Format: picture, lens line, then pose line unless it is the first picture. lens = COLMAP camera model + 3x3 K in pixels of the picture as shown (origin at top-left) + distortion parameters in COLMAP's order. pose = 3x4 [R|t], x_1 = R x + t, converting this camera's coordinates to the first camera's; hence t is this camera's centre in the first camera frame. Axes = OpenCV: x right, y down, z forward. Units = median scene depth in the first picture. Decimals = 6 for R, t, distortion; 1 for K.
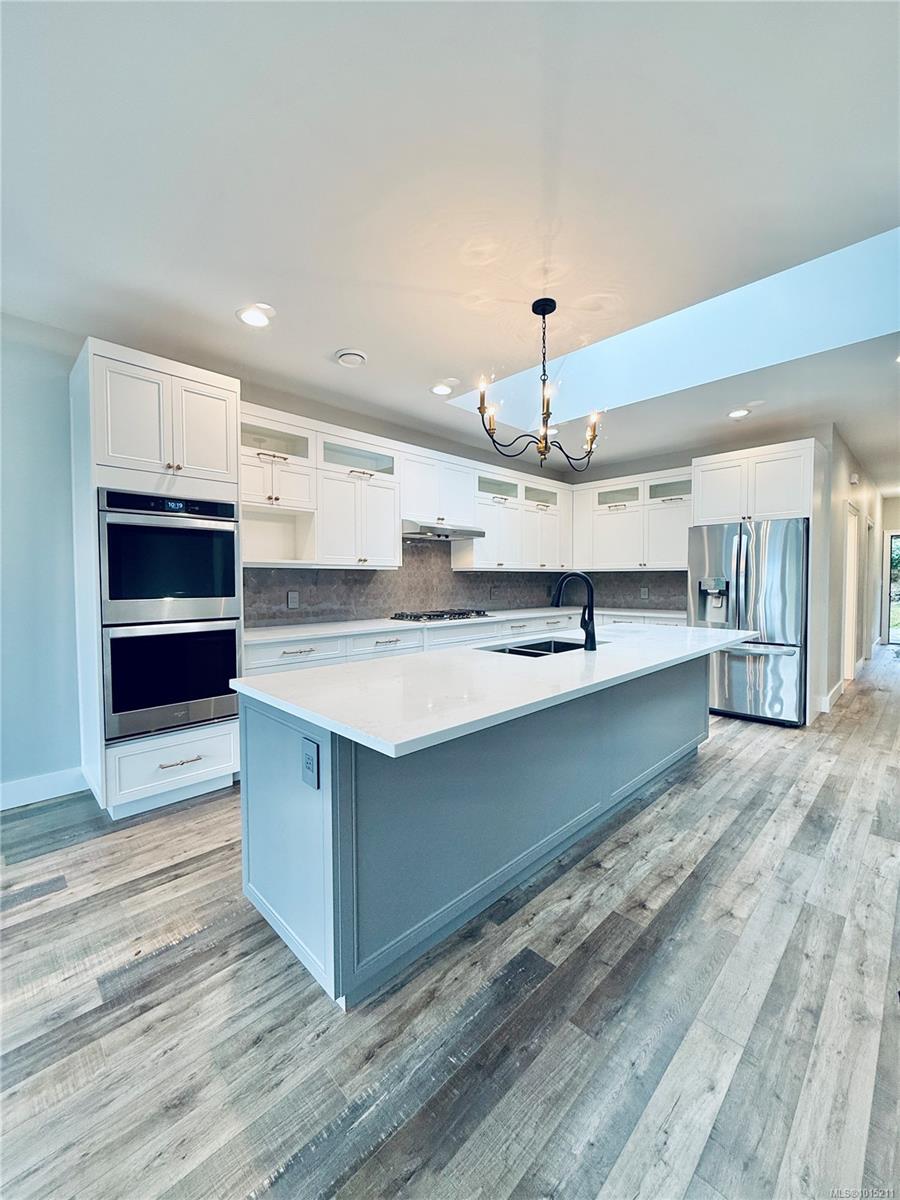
lens RADIAL K [[478.8, 0, 451.3], [0, 478.8, 599.0], [0, 0, 1]] dist [-0.000296, -0.000033]
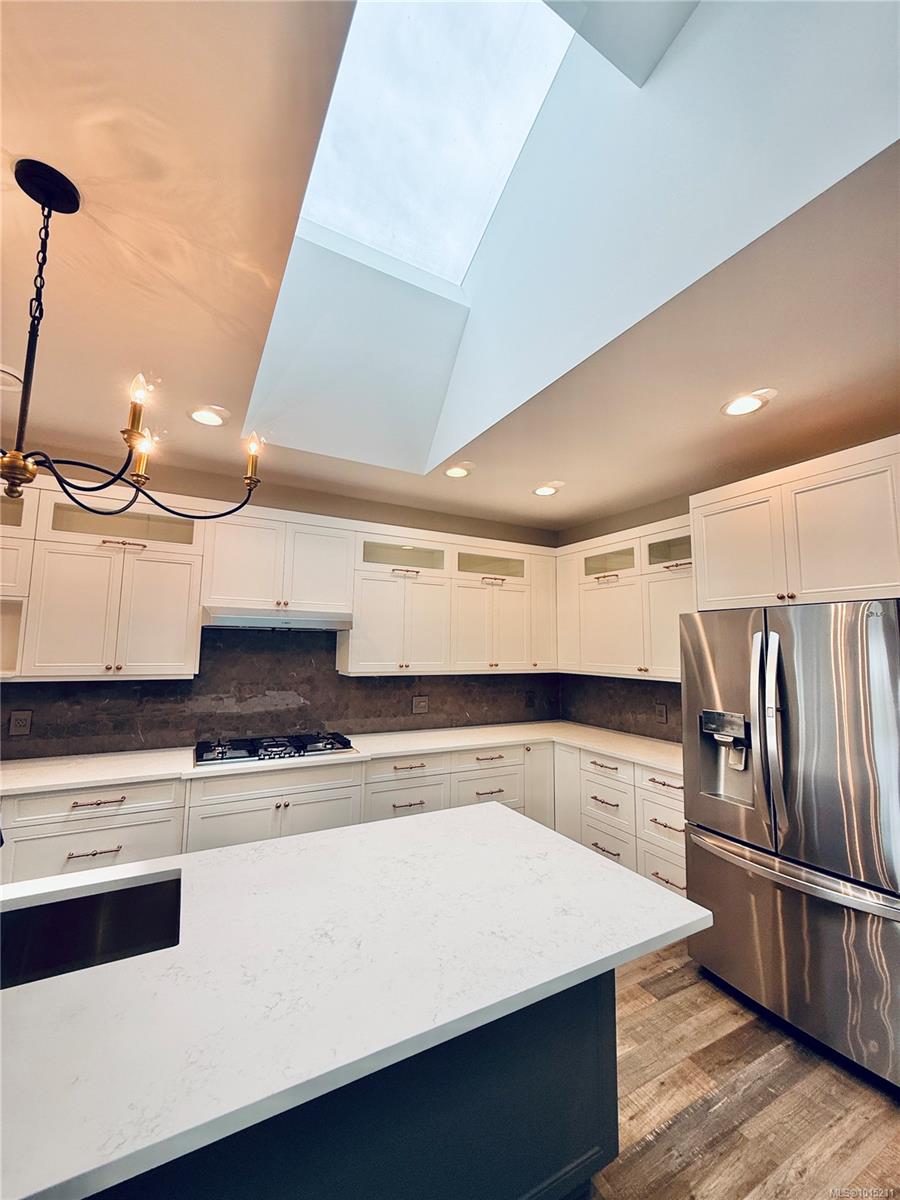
lens RADIAL K [[478.8, 0, 452.3], [0, 478.8, 597.6], [0, 0, 1]] dist [-0.000296, -0.000033]
pose [[0.961638, -0.011926, -0.274062, 0.374956], [-0.028312, 0.989404, -0.142399, -0.077571], [0.272856, 0.144696, 0.951111, 0.374639]]
